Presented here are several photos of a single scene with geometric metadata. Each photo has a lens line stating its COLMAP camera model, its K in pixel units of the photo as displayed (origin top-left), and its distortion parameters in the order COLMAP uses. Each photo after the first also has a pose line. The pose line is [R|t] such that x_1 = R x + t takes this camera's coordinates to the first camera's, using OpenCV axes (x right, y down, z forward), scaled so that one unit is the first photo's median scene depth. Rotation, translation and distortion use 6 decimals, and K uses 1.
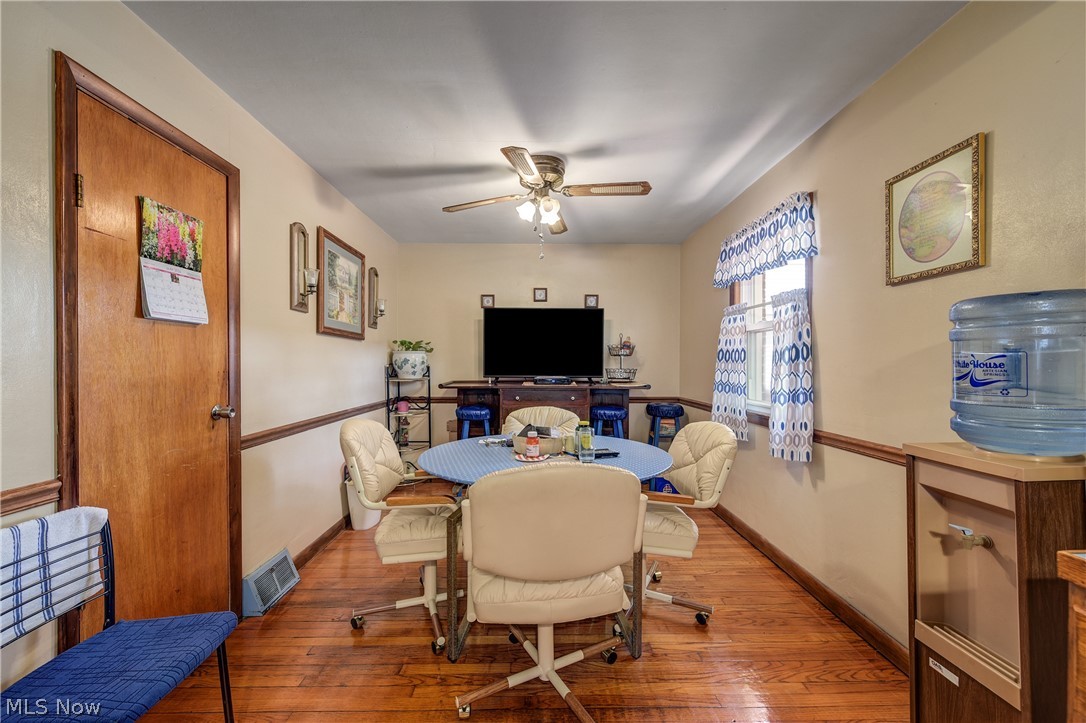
lens RADIAL K [[426.5, 0, 541.9], [0, 426.5, 366.5], [0, 0, 1]] dist [-0.003517, -0.000352]
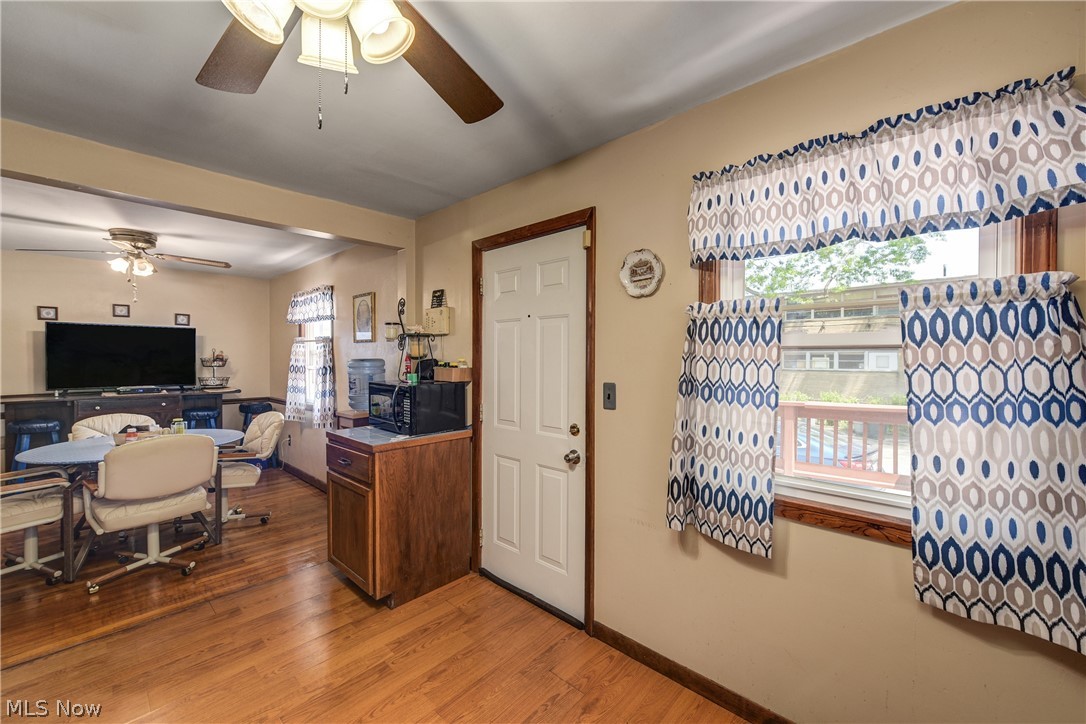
lens RADIAL K [[430.5, 0, 542.0], [0, 430.5, 363.6], [0, 0, 1]] dist [-0.003216, -0.000355]
pose [[0.686964, -0.011180, 0.726605, -0.086069], [0.004852, 0.999930, 0.010798, -0.056642], [-0.726675, -0.003892, 0.686970, -0.715032]]
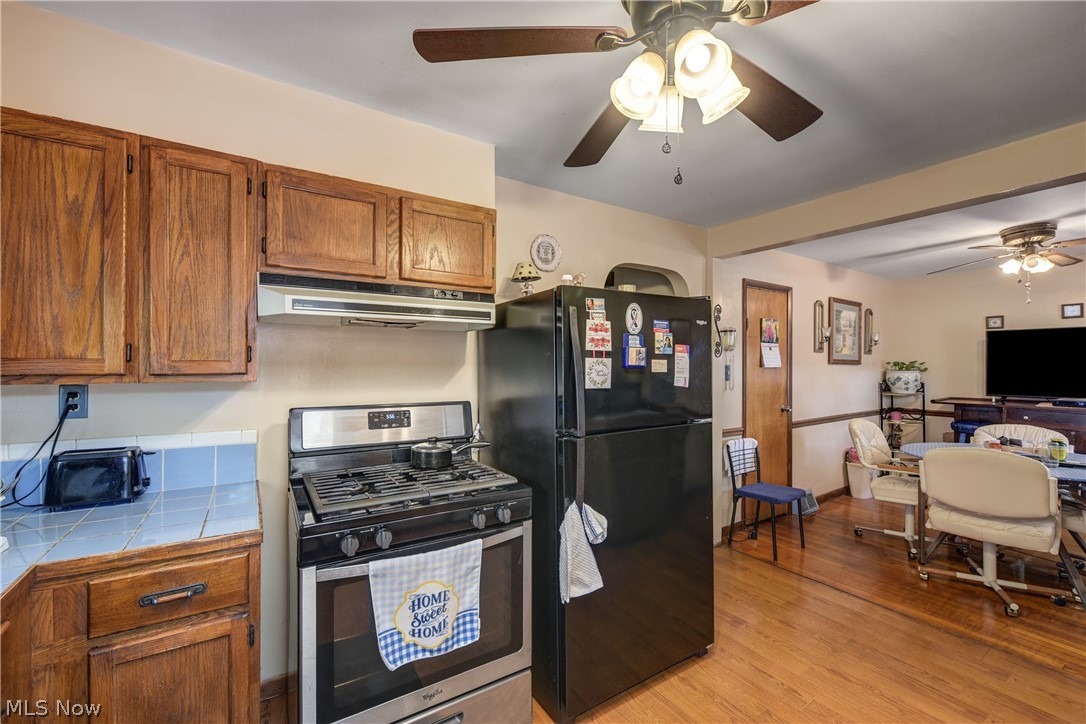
lens RADIAL K [[448.6, 0, 542.7], [0, 448.6, 365.4], [0, 0, 1]] dist [-0.001647, -0.000146]
pose [[0.539545, 0.001305, -0.841956, 0.272980], [-0.005146, 0.999985, -0.001748, -0.056107], [0.841941, 0.005276, 0.539544, -0.712691]]
